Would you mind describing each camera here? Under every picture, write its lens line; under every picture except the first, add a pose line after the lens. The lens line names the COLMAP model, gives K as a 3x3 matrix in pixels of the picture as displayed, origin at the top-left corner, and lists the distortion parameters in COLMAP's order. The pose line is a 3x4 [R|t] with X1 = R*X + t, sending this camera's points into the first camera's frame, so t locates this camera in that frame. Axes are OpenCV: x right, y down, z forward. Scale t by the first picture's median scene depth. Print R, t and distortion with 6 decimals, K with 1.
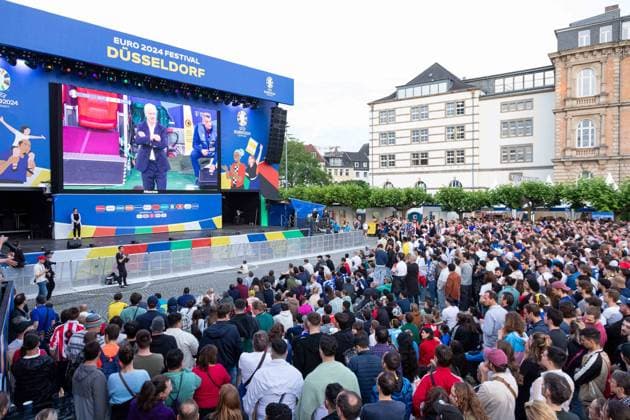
lens RADIAL K [[435.0, 0, 315.3], [0, 435.0, 205.0], [0, 0, 1]] dist [0.010398, 0.005941]
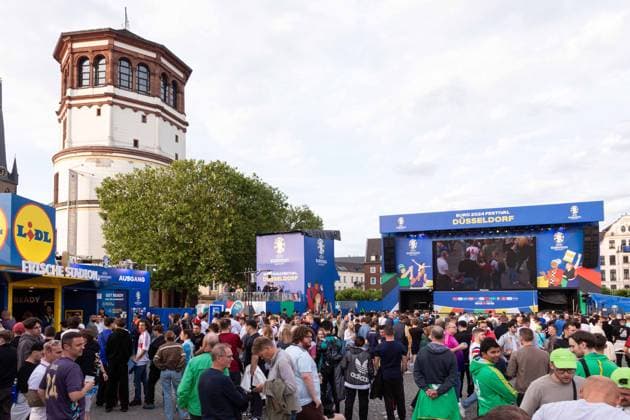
lens RADIAL K [[427.1, 0, 295.9], [0, 427.1, 278.4], [0, 0, 1]] dist [0.002072, 0.001187]
pose [[0.386380, -0.043749, -0.921301, 0.762640], [-0.020679, 0.998212, -0.056073, 0.029434], [0.922108, 0.040717, 0.384785, -0.315156]]
